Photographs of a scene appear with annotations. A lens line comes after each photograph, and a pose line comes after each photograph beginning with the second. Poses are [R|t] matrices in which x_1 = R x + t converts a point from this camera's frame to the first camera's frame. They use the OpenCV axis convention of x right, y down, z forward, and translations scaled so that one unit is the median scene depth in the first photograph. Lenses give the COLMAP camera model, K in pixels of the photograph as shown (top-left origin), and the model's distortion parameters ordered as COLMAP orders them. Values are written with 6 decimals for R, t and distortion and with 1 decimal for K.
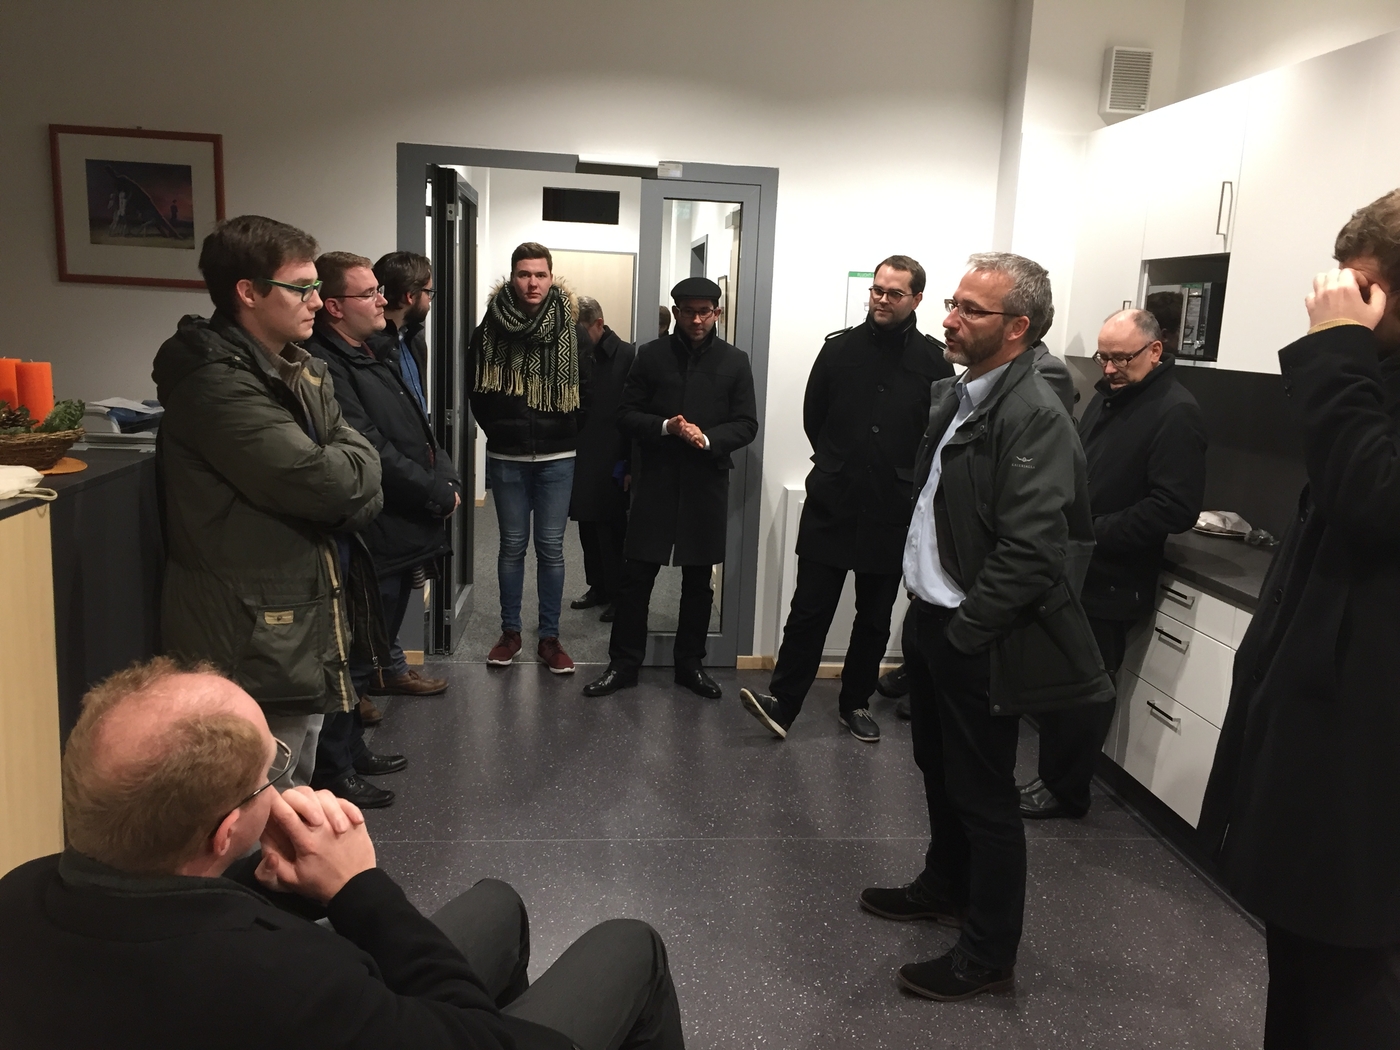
lens RADIAL K [[1170.9, 0, 701.3], [0, 1170.9, 521.9], [0, 0, 1]] dist [0.064502, -0.092799]
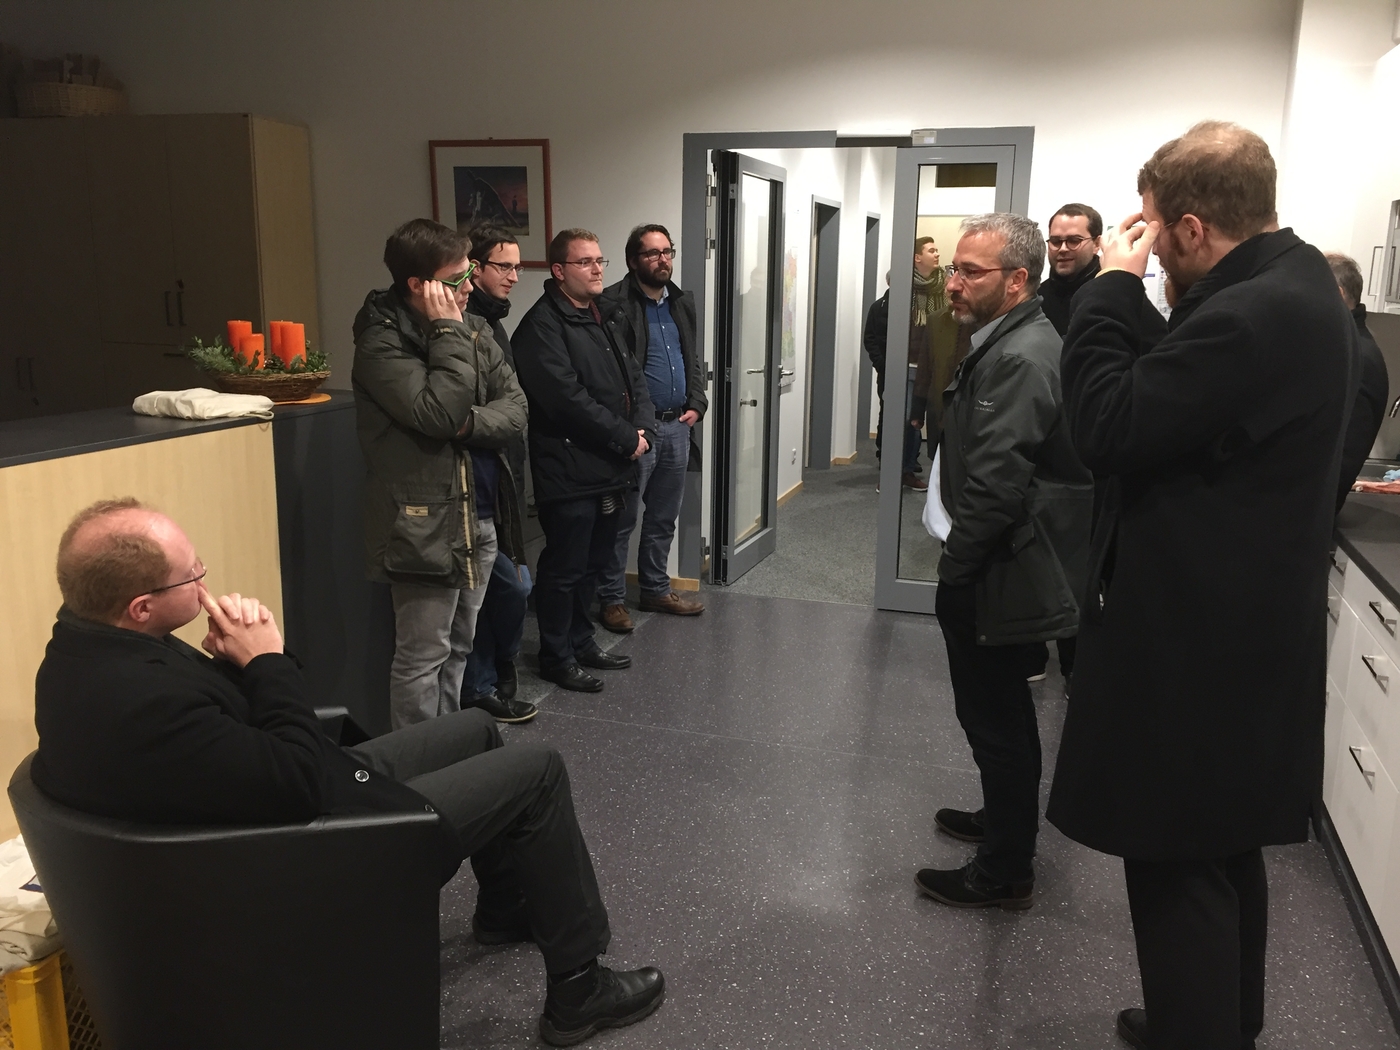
lens RADIAL K [[1170.9, 0, 701.3], [0, 1170.9, 521.9], [0, 0, 1]] dist [0.064502, -0.092799]
pose [[0.911636, 0.056507, -0.407094, 0.409092], [-0.046426, 0.998322, 0.034607, 0.025486], [0.408367, -0.012649, 0.912730, -0.071039]]
